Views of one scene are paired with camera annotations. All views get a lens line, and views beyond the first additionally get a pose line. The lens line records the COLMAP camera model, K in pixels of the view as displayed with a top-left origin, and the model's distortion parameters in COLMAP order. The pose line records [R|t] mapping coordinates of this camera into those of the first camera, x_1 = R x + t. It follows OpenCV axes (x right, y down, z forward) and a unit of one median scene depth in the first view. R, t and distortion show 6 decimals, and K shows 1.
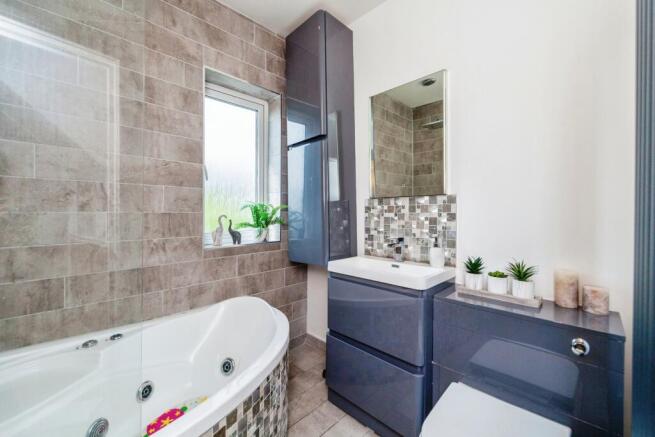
lens RADIAL K [[268.6, 0, 327.2], [0, 268.6, 211.9], [0, 0, 1]] dist [-0.000310, -0.000040]
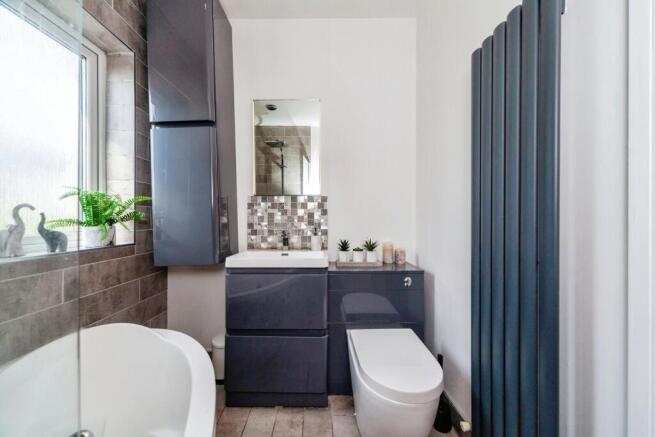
lens RADIAL K [[219.1, 0, 327.5], [0, 219.1, 218.5], [0, 0, 1]] dist [0.000540, 0.000077]
pose [[0.706347, -0.002336, 0.707862, -0.253487], [0.004281, 0.999990, -0.000971, 0.044693], [-0.707853, 0.003716, 0.706350, 0.188167]]
